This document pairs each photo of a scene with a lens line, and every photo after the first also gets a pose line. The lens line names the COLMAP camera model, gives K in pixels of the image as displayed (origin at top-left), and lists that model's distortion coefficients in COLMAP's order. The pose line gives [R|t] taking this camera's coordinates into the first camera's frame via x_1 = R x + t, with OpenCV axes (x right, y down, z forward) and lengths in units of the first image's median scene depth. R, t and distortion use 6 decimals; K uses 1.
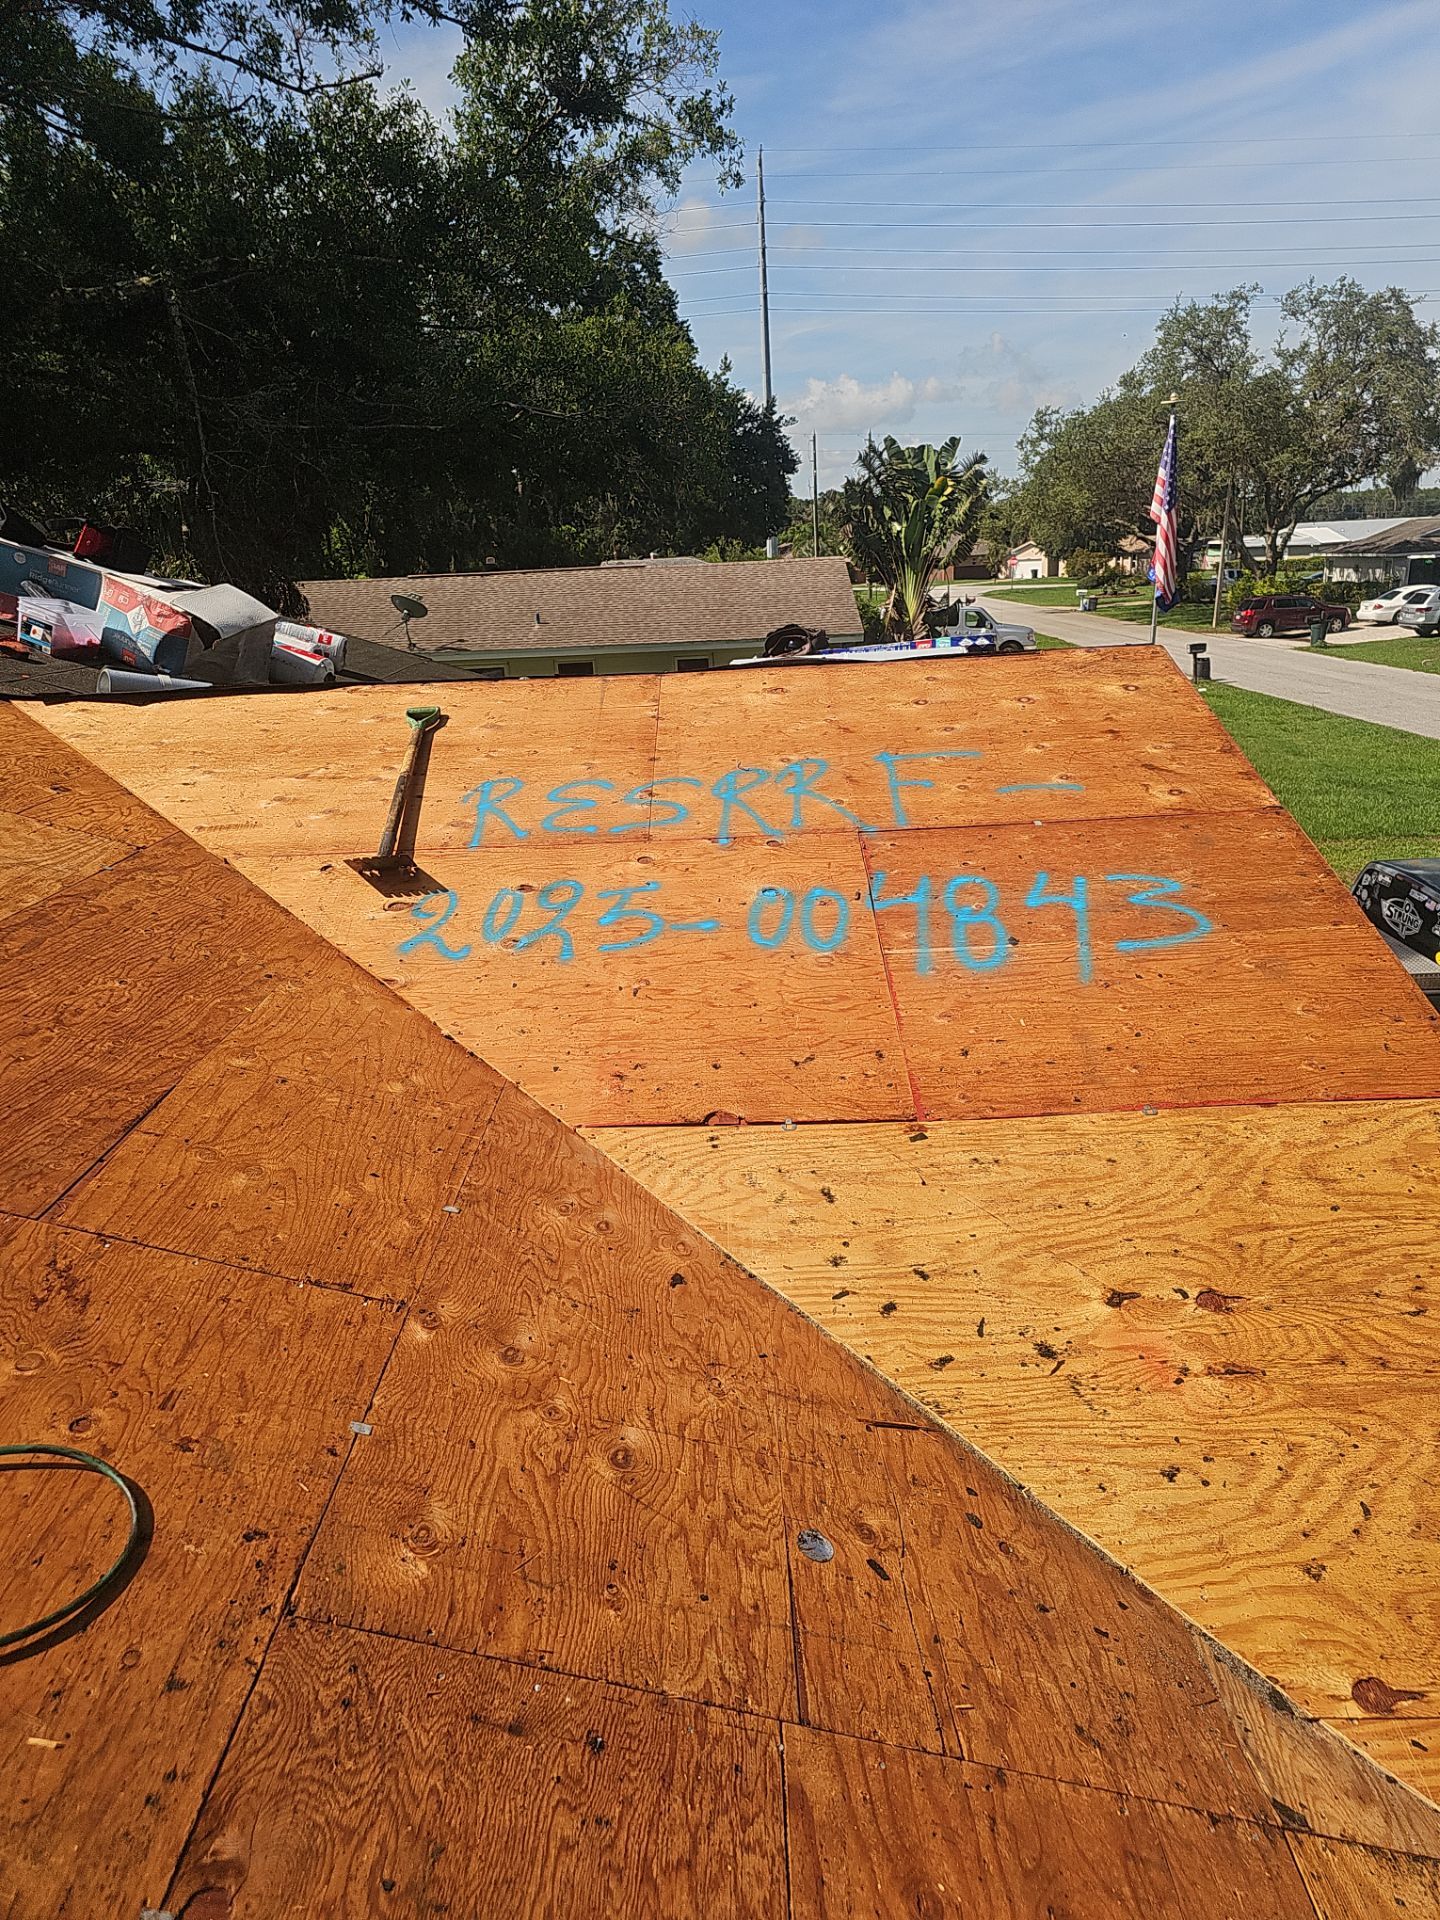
lens RADIAL K [[1169.1, 0, 732.7], [0, 1169.1, 936.1], [0, 0, 1]] dist [0.039584, -0.023944]
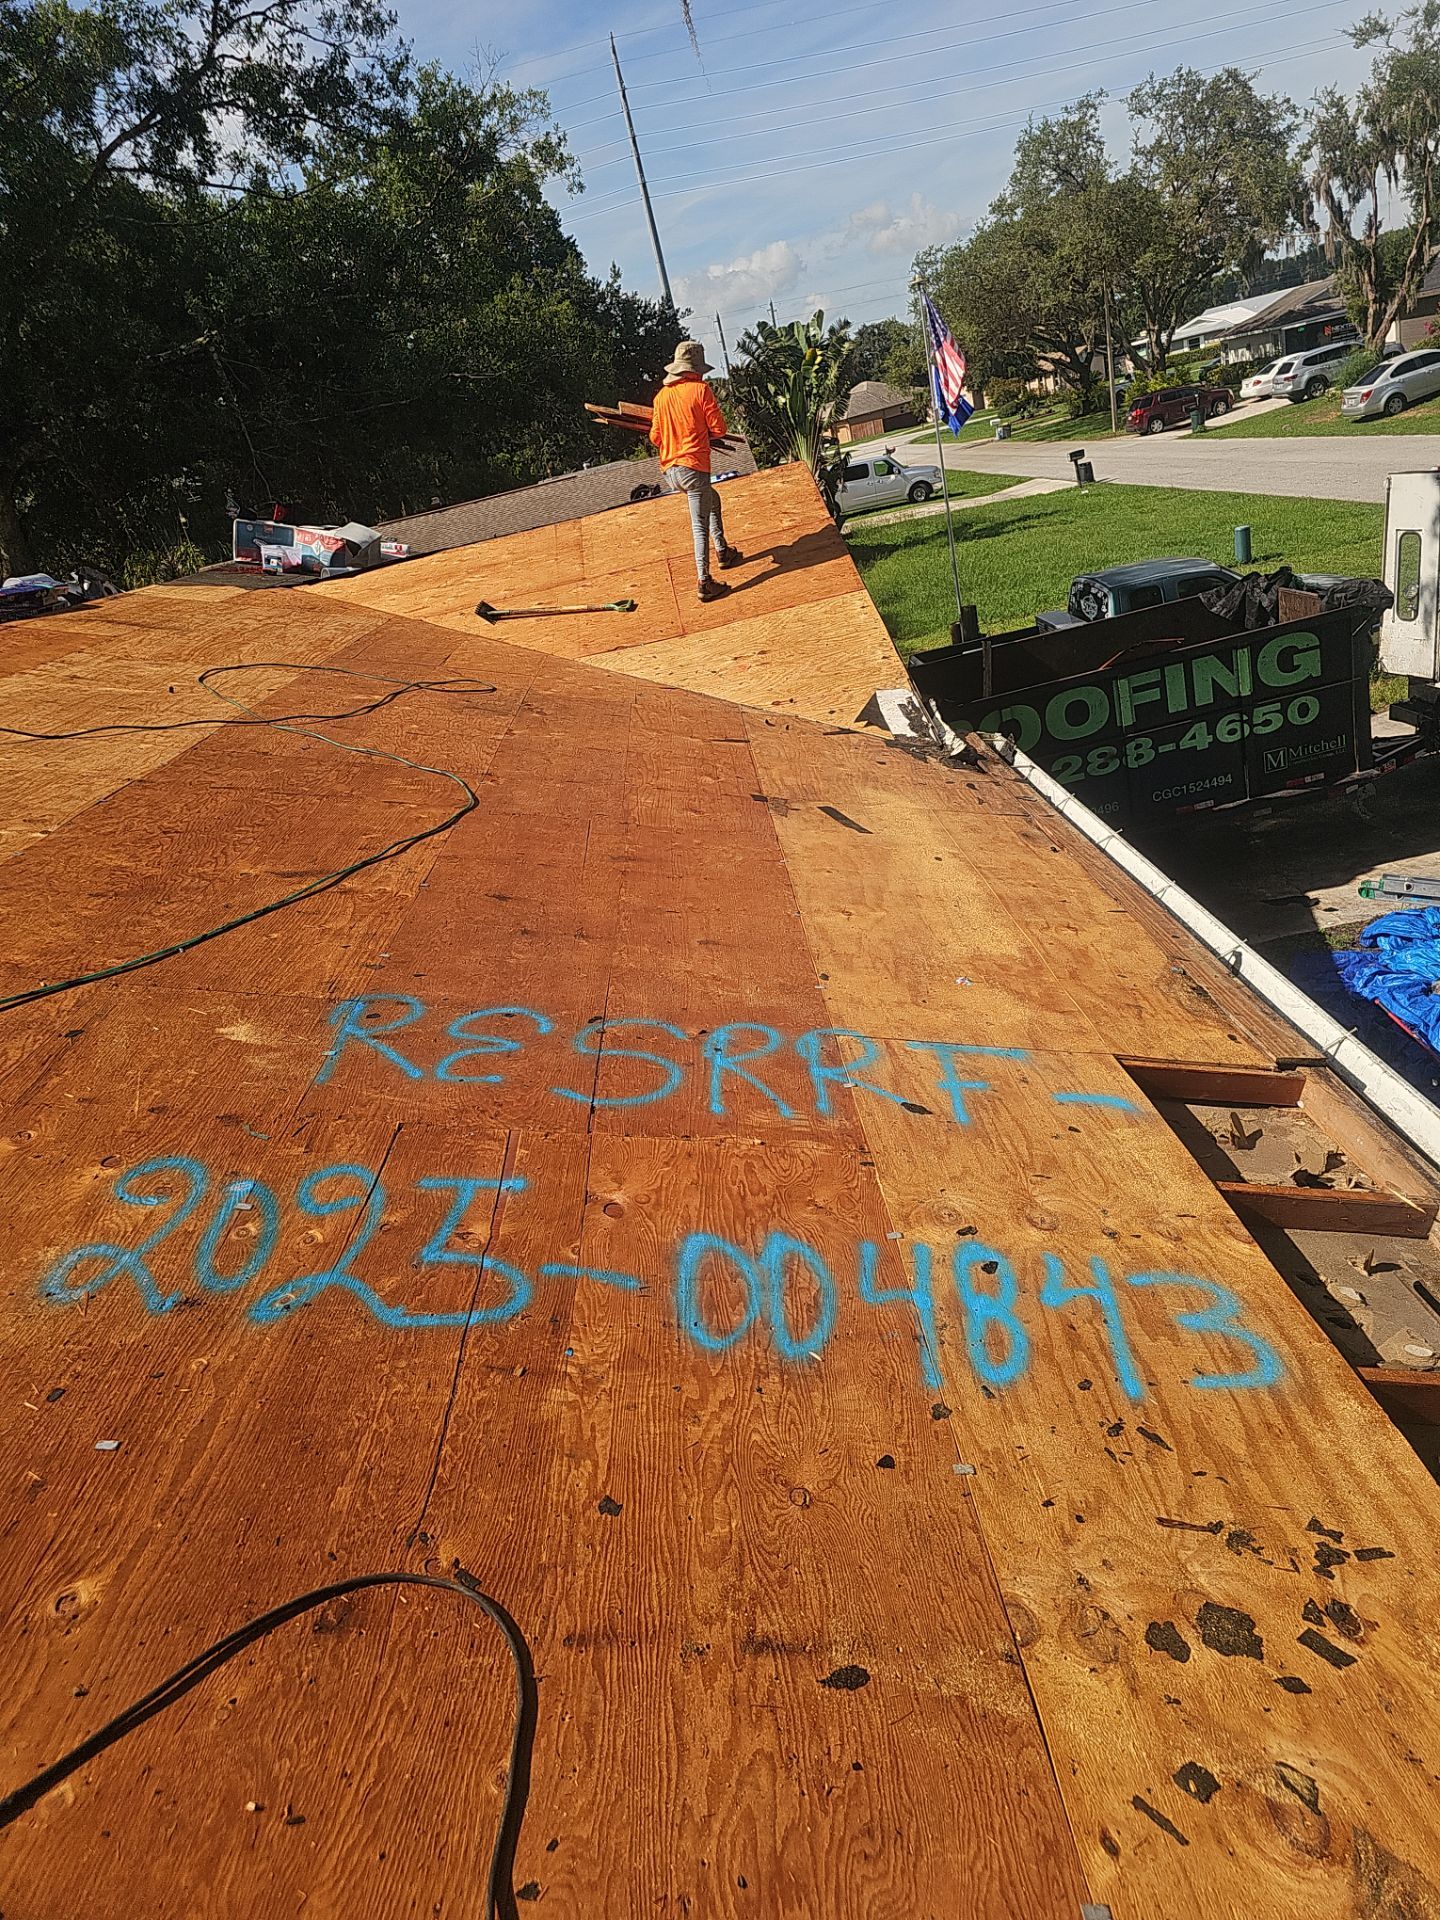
lens RADIAL K [[1169.1, 0, 732.7], [0, 1169.1, 936.1], [0, 0, 1]] dist [0.039584, -0.023944]
pose [[0.982579, -0.184442, -0.022811, 0.212551], [0.185695, 0.979320, 0.080316, 0.710748], [0.007526, -0.083153, 0.996508, -2.120202]]
